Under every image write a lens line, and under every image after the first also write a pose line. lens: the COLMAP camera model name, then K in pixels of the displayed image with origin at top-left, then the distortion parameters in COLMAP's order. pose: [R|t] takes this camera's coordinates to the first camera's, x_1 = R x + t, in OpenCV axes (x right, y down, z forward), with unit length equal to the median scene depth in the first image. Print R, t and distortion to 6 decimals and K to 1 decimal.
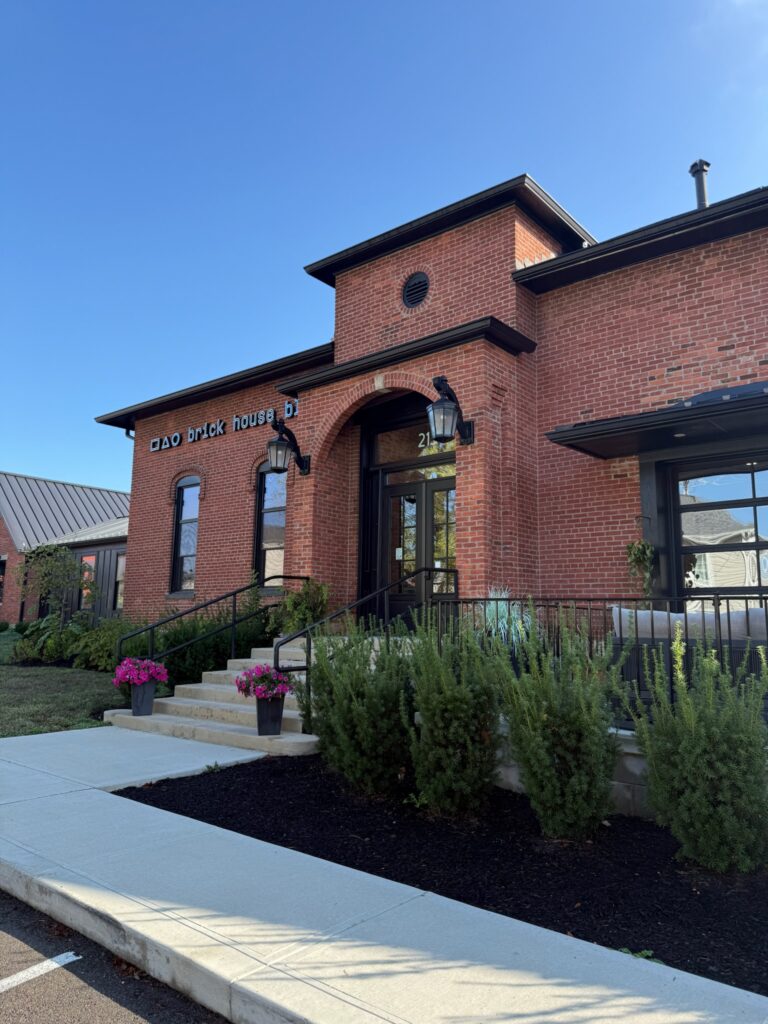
lens RADIAL K [[724.1, 0, 379.6], [0, 724.1, 513.2], [0, 0, 1]] dist [0.010072, -0.013088]
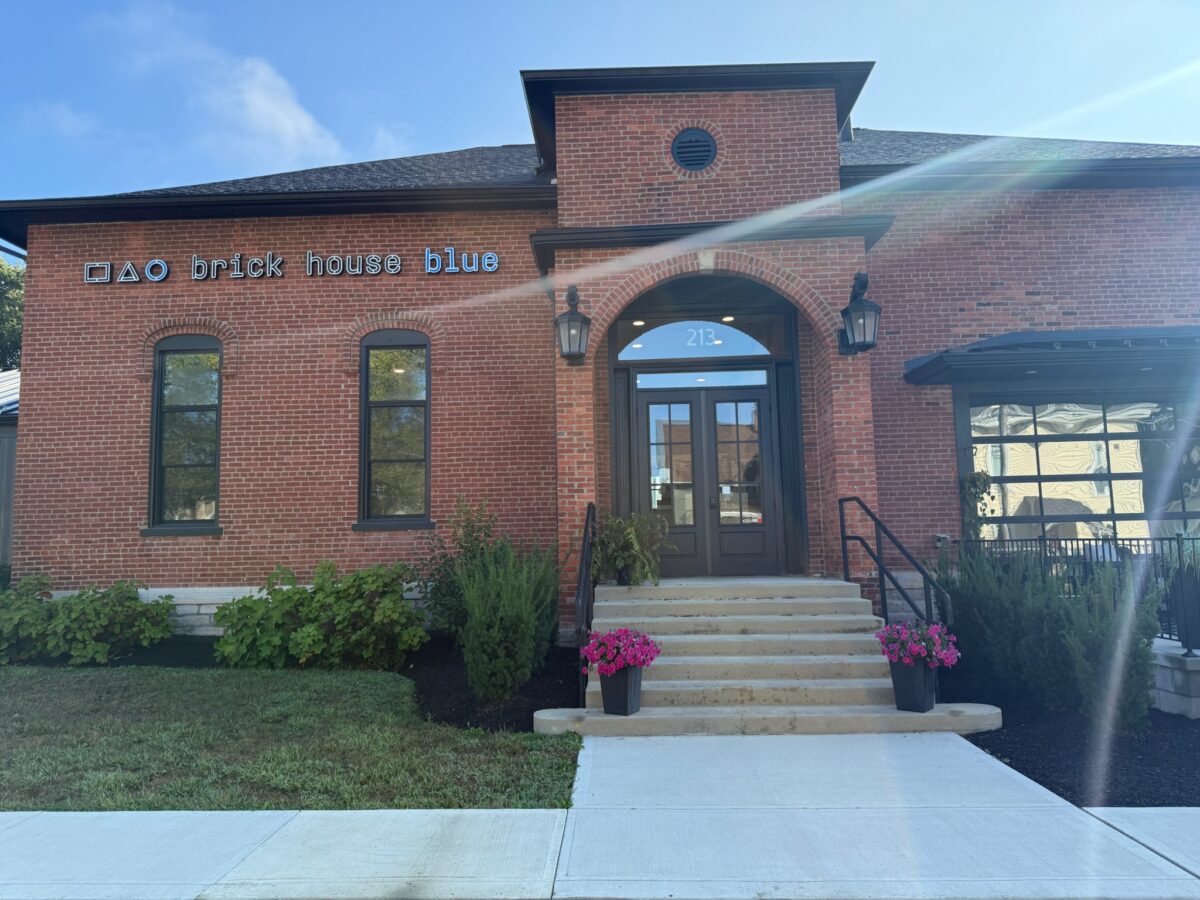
lens RADIAL K [[848.5, 0, 596.7], [0, 848.5, 453.4], [0, 0, 1]] dist [0.010072, -0.013088]
pose [[0.783750, 0.036838, 0.619982, -0.738029], [-0.063222, 0.997786, 0.020635, 0.020908], [-0.617850, -0.055369, 0.784344, 0.371209]]
